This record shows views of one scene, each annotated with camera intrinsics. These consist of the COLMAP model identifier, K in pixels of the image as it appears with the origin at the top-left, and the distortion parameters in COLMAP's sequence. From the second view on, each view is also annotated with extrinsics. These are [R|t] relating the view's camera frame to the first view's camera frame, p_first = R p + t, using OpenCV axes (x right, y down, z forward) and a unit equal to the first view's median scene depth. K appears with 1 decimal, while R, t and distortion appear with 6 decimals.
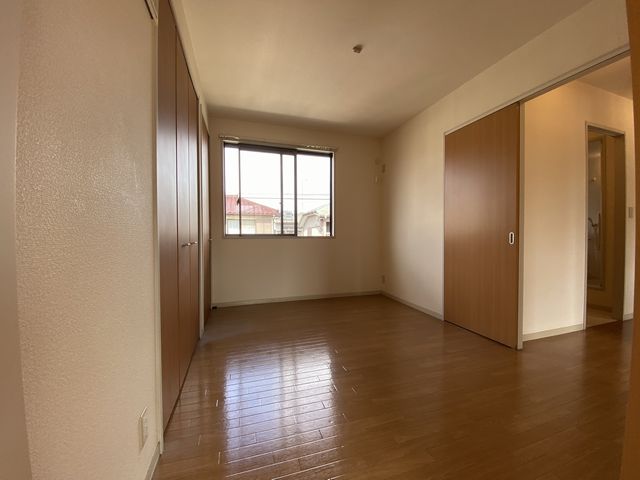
lens RADIAL K [[261.1, 0, 322.8], [0, 261.1, 237.9], [0, 0, 1]] dist [-0.009092, -0.004954]
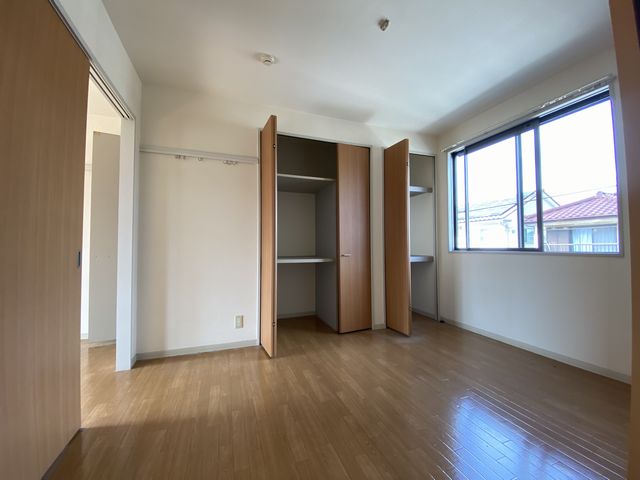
lens RADIAL K [[261.1, 0, 318.8], [0, 261.1, 238.7], [0, 0, 1]] dist [-0.009092, -0.004954]
pose [[0.028049, -0.029001, -0.999186, 0.532261], [-0.003678, 0.999569, -0.029115, -0.018153], [0.999600, 0.004491, 0.027930, 0.449892]]
